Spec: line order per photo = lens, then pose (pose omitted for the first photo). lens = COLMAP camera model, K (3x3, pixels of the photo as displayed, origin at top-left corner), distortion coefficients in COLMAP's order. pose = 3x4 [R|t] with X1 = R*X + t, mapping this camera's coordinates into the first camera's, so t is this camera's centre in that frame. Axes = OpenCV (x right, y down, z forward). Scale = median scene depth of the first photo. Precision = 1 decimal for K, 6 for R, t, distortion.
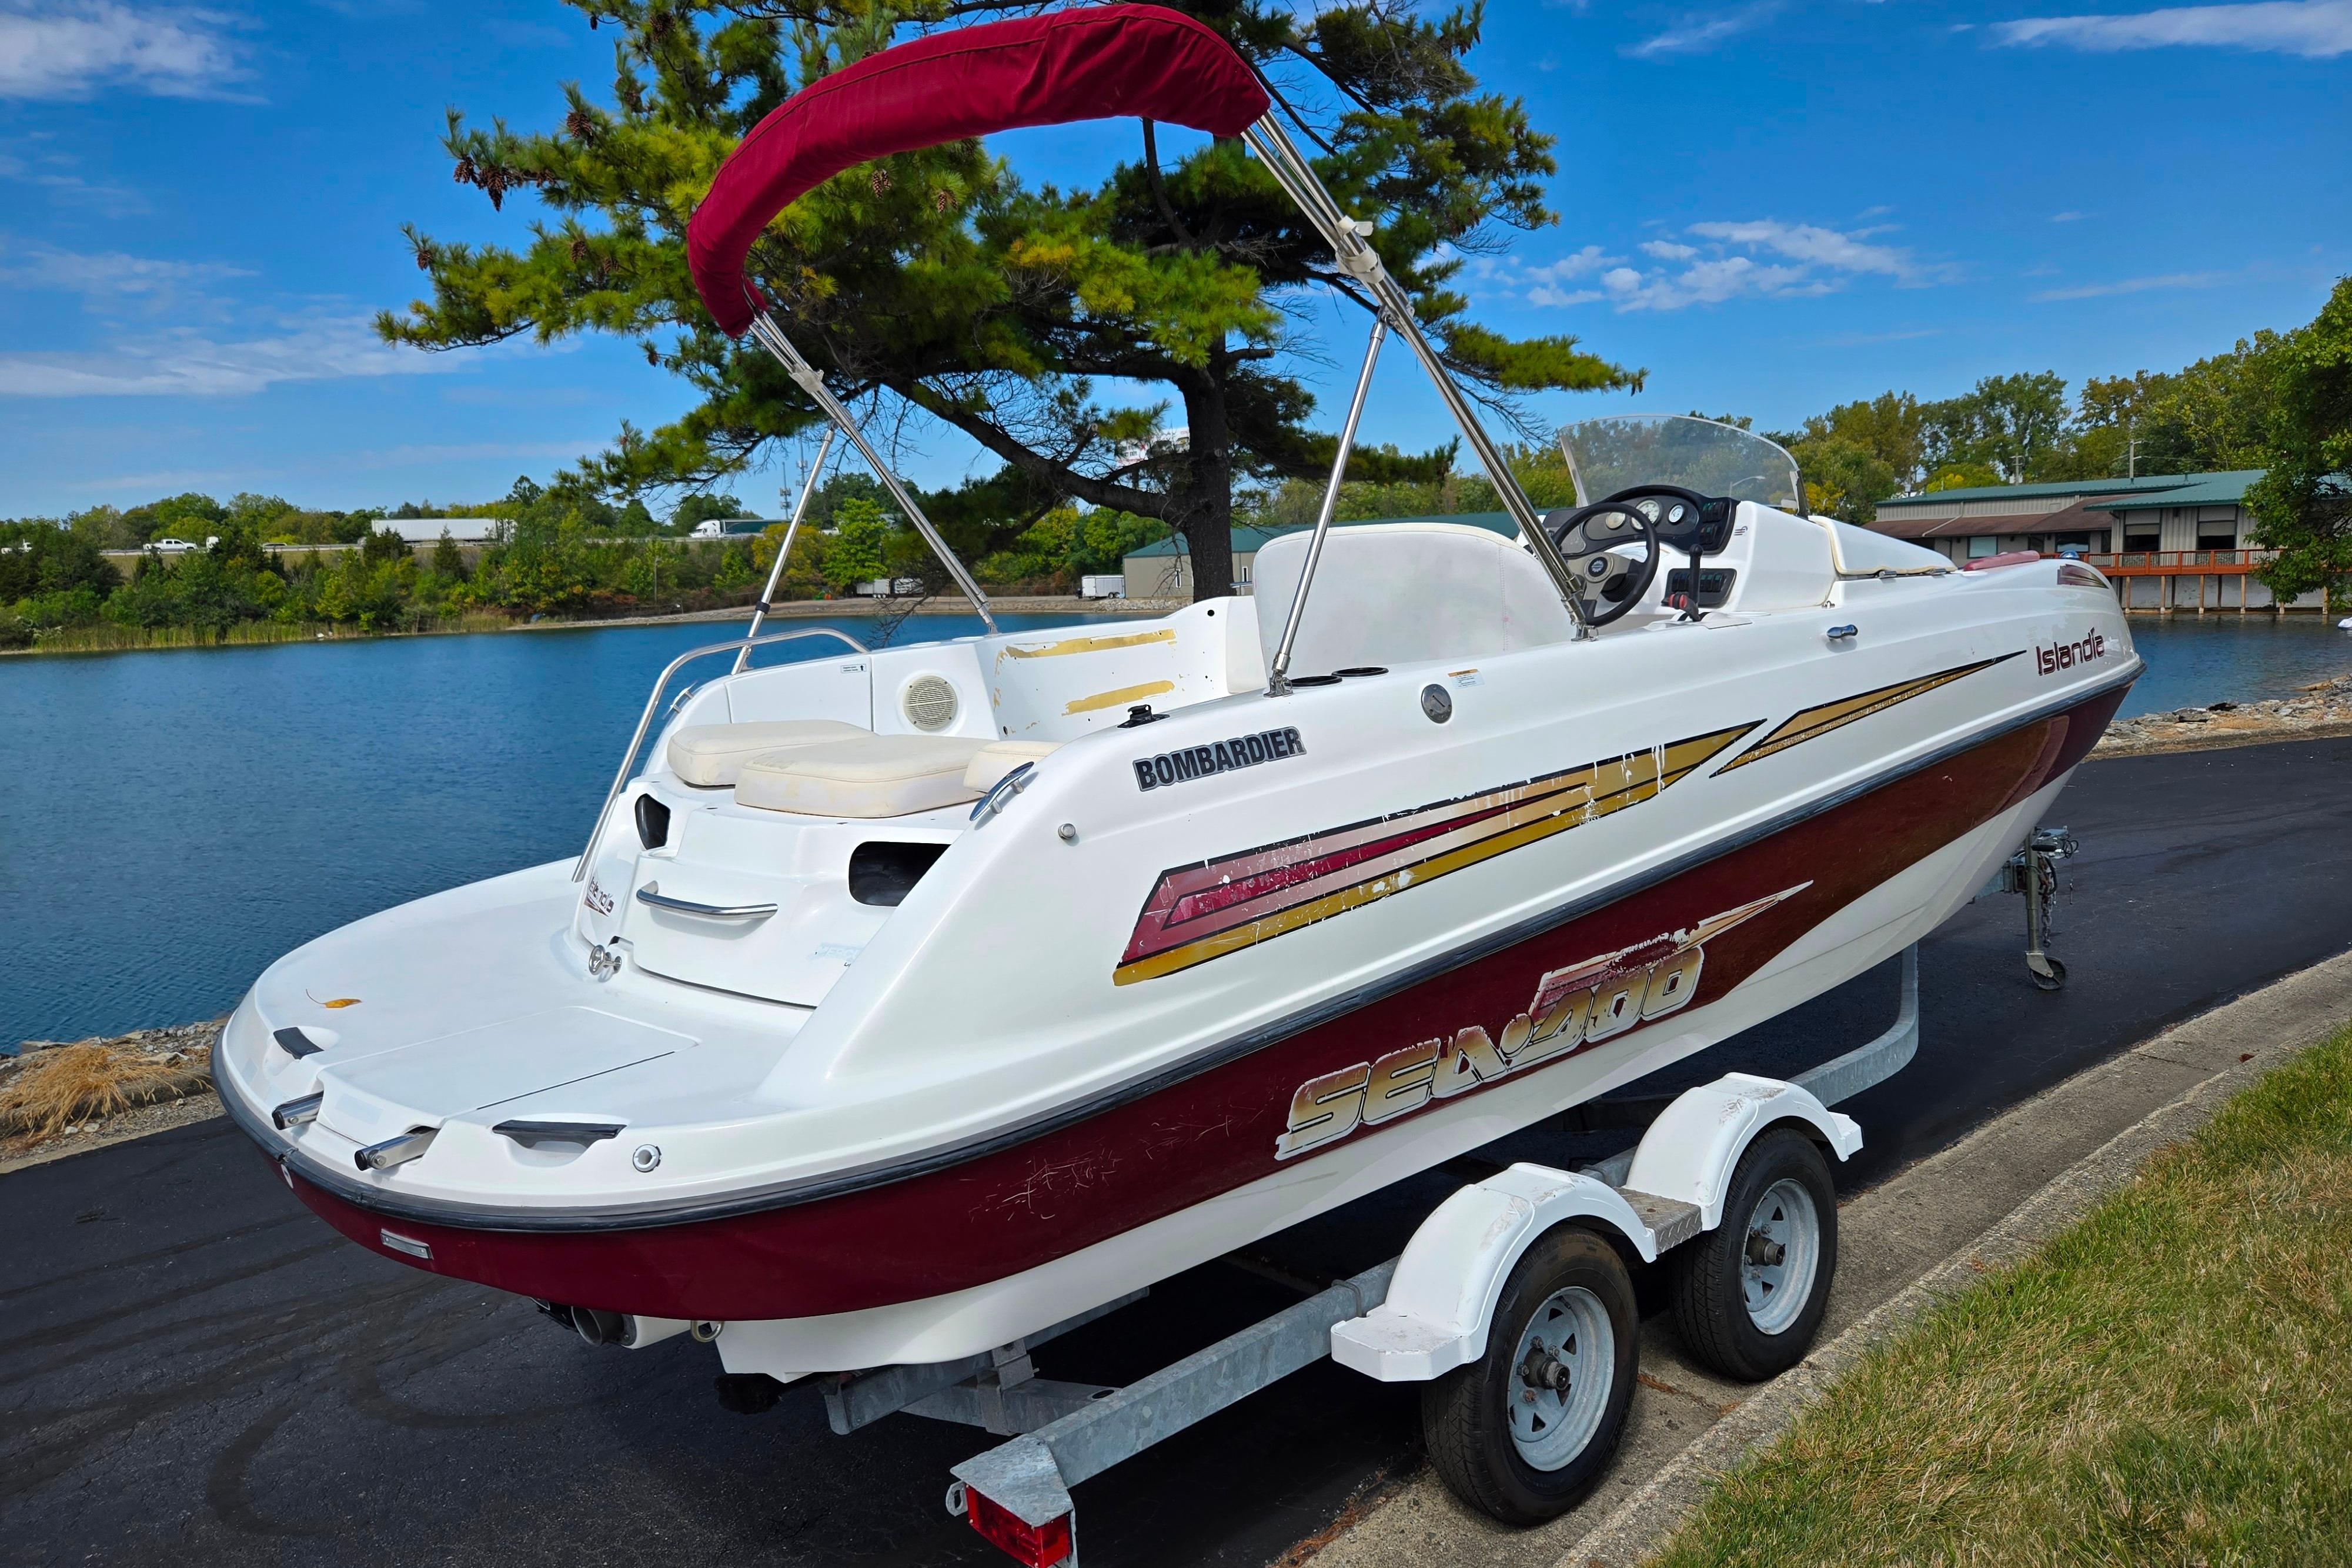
lens RADIAL K [[1589.0, 0, 1172.5], [0, 1589.0, 793.7], [0, 0, 1]] dist [0.046890, -0.032543]
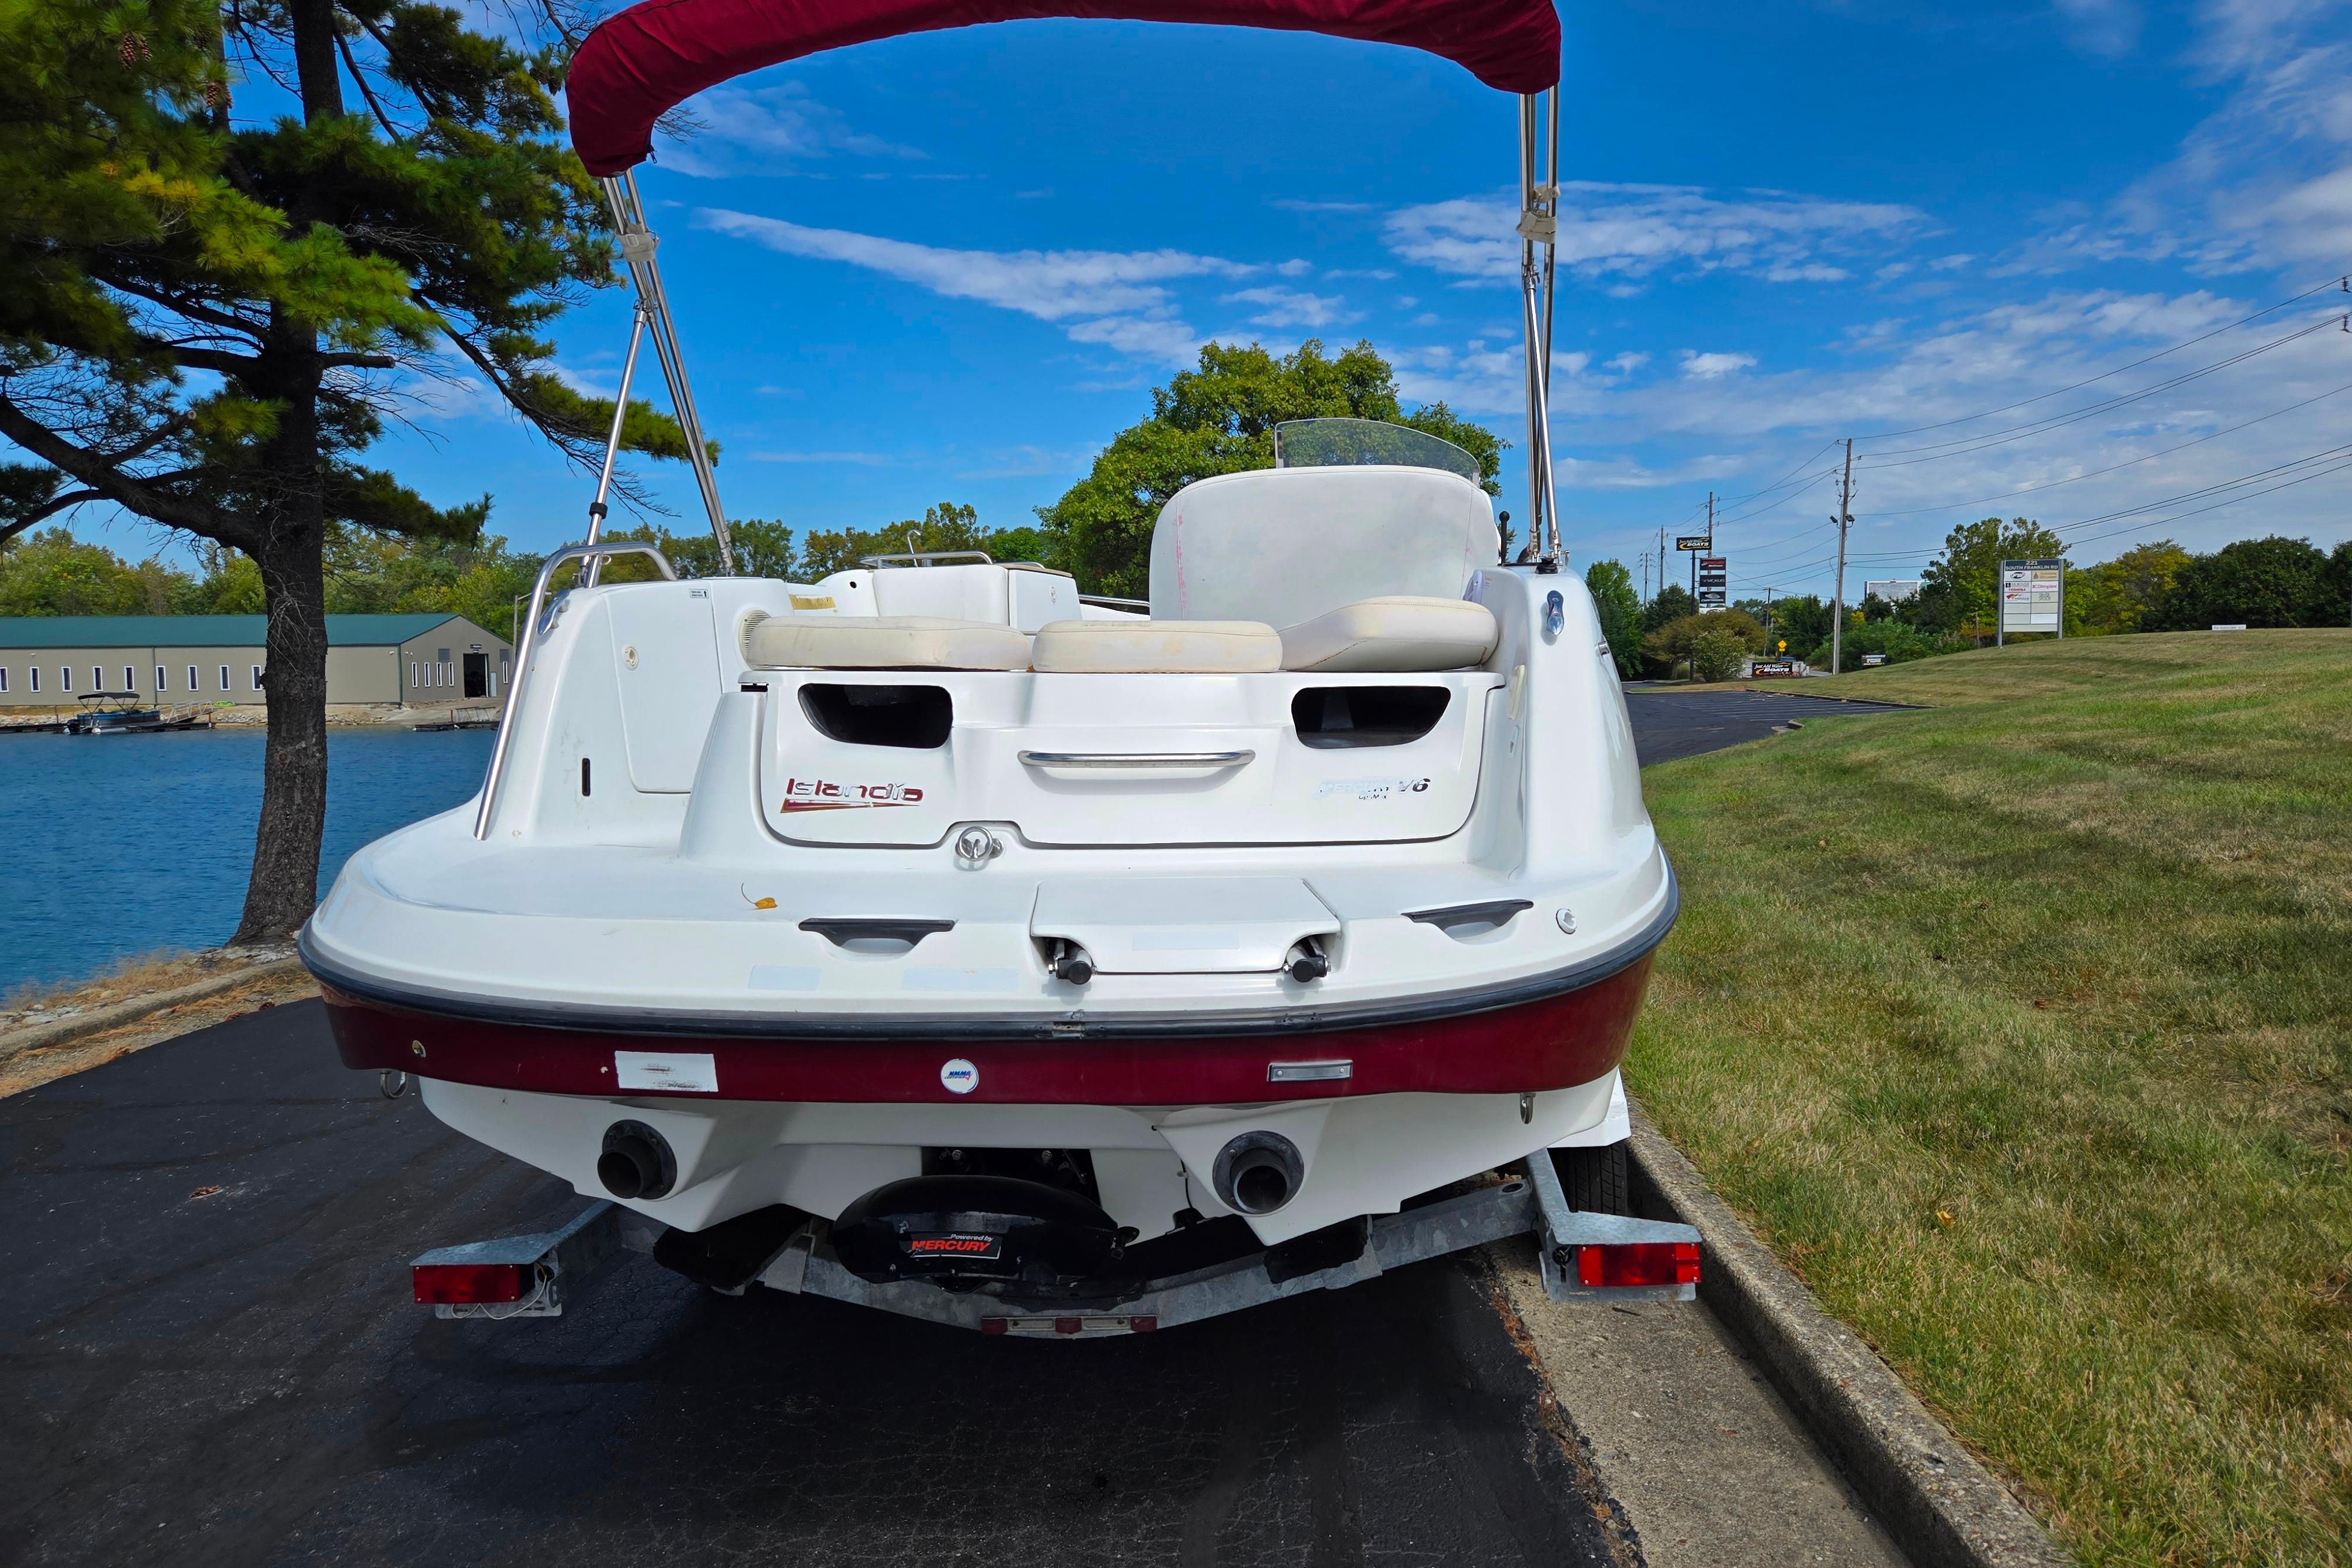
lens RADIAL K [[1589.0, 0, 1188.4], [0, 1589.0, 793.2], [0, 0, 1]] dist [0.046890, -0.032543]
pose [[0.725493, -0.026141, 0.687733, -0.233341], [0.079869, 0.995725, -0.046406, 0.034202], [-0.683580, 0.088596, 0.724479, 0.084403]]
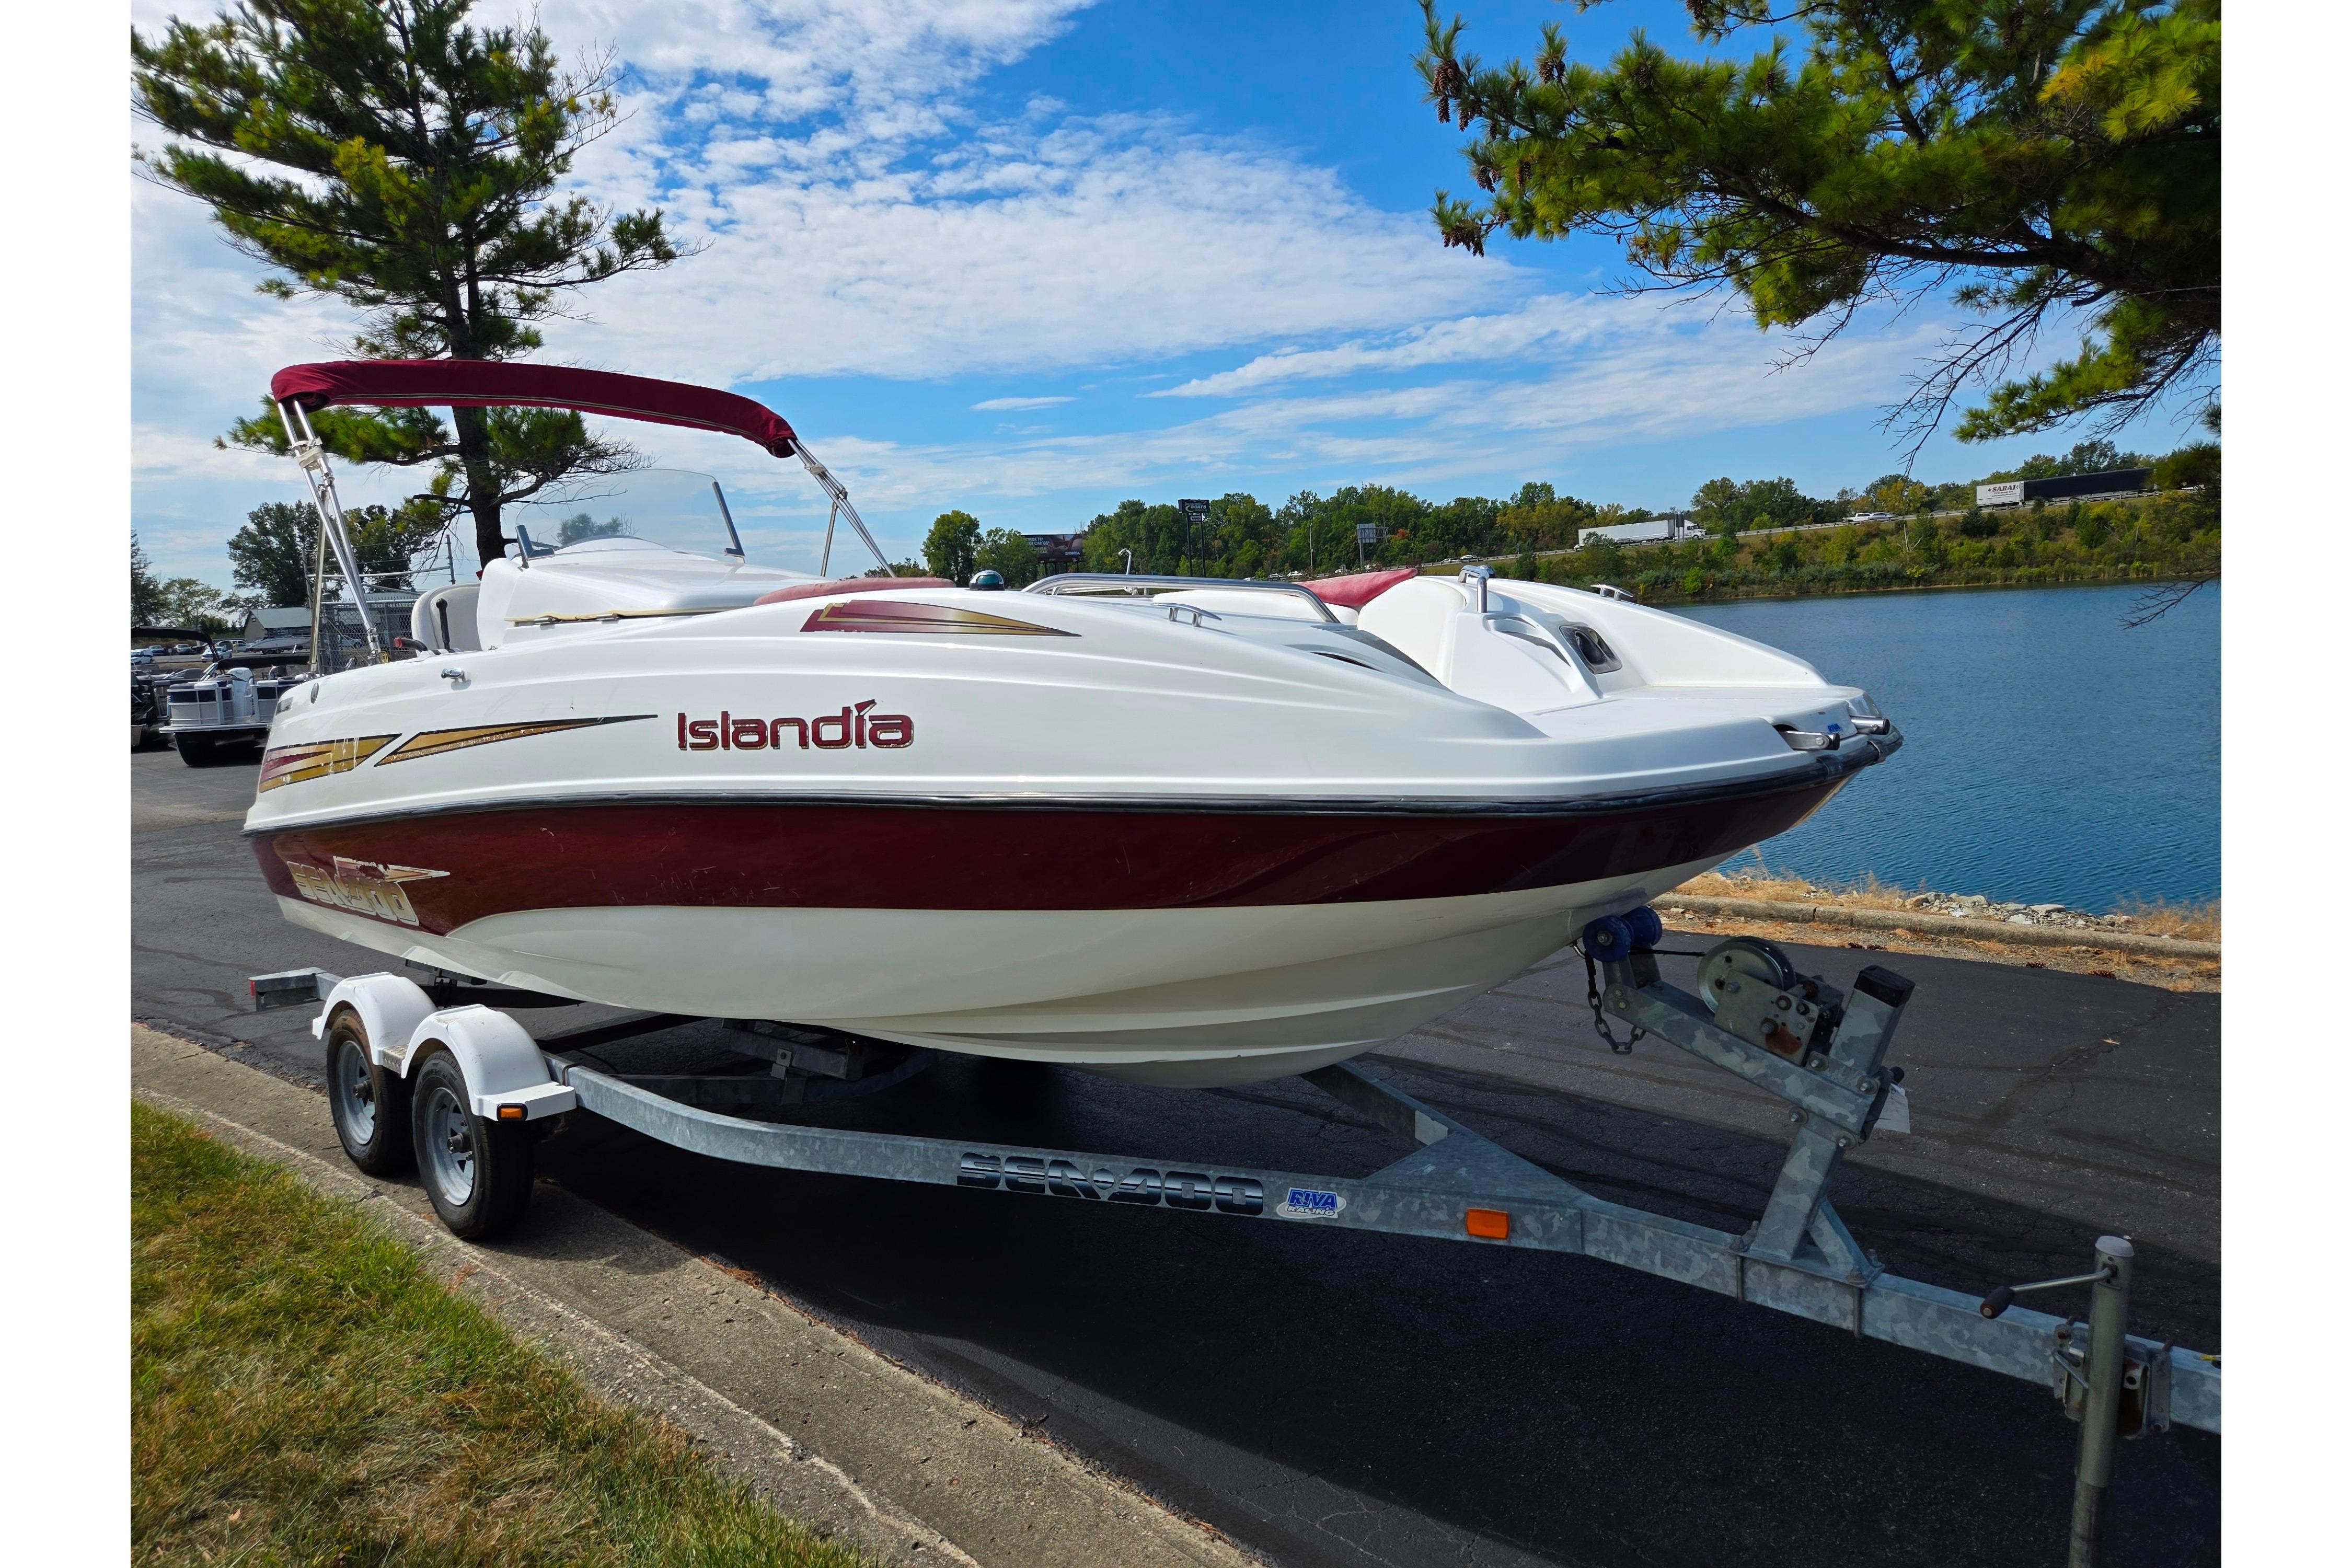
lens RADIAL K [[1388.9, 0, 1174.5], [0, 1388.9, 784.6], [0, 0, 1]] dist [0.041154, -0.022405]
pose [[0.121104, 0.155665, -0.980358, 0.482859], [-0.079412, 0.985981, 0.146748, -0.068710], [0.989458, 0.060080, 0.131768, 0.448604]]
